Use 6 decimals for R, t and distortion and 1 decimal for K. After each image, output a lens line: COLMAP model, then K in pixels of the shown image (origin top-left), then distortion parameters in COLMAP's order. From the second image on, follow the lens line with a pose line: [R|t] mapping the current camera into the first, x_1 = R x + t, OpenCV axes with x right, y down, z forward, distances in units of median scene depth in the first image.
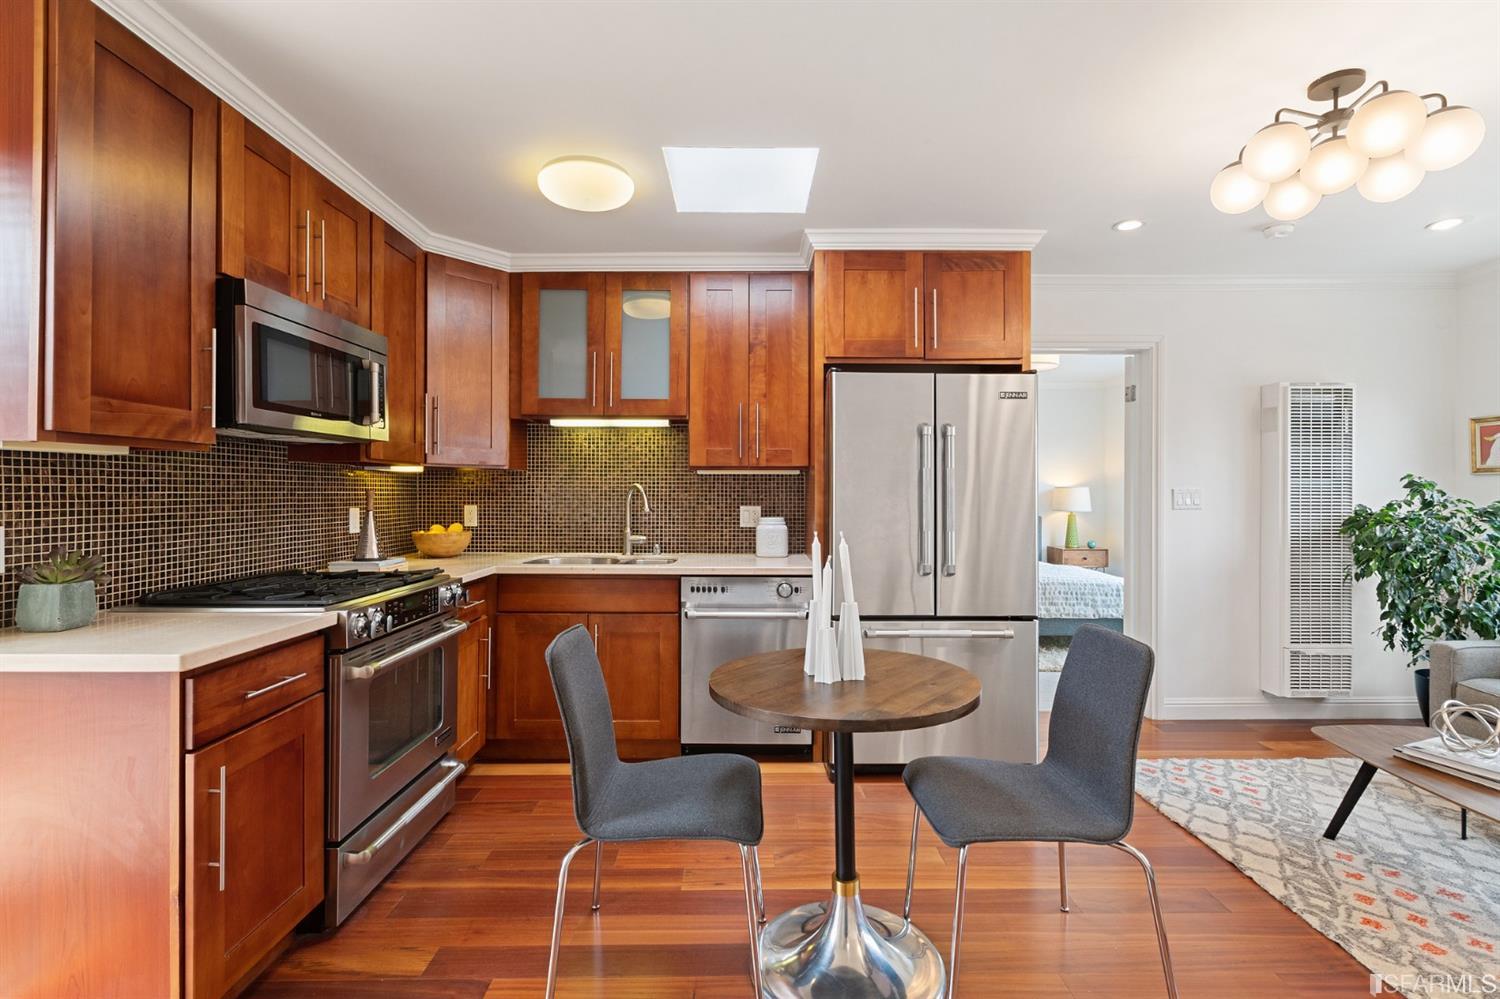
lens RADIAL K [[681.4, 0, 754.2], [0, 681.4, 489.3], [0, 0, 1]] dist [-0.000279, -0.000443]
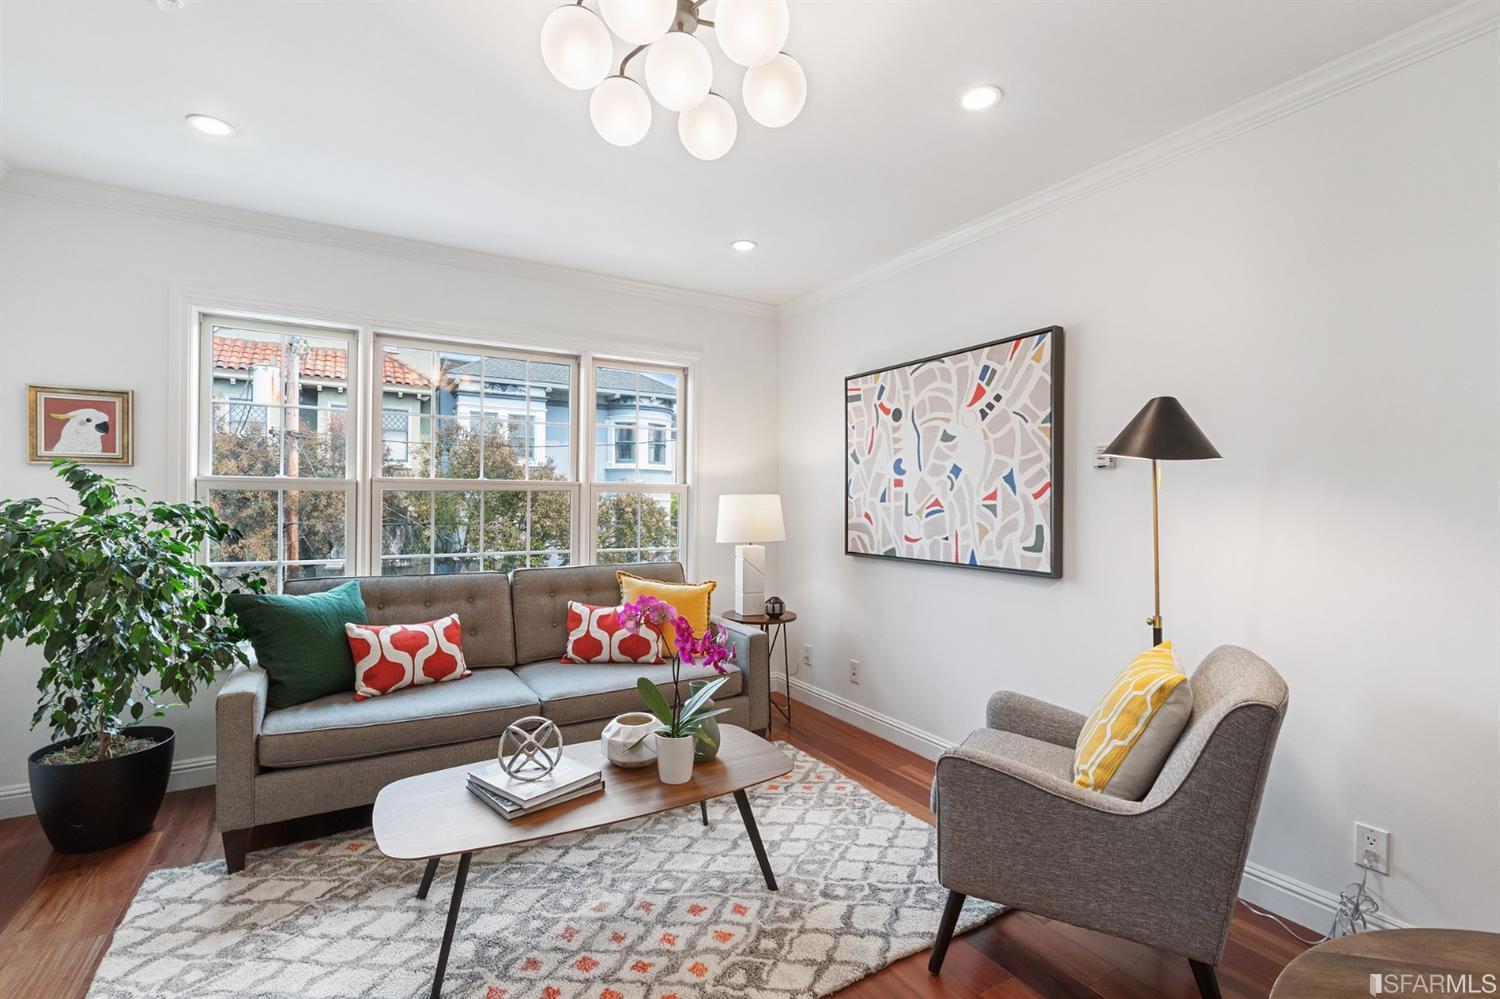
lens RADIAL K [[681.4, 0, 746.5], [0, 681.4, 496.4], [0, 0, 1]] dist [-0.000279, -0.000443]
pose [[-0.500237, 0.002002, 0.865886, 0.081881], [-0.008260, 0.999941, -0.007084, 0.013167], [-0.865849, -0.010696, -0.500190, 0.837000]]
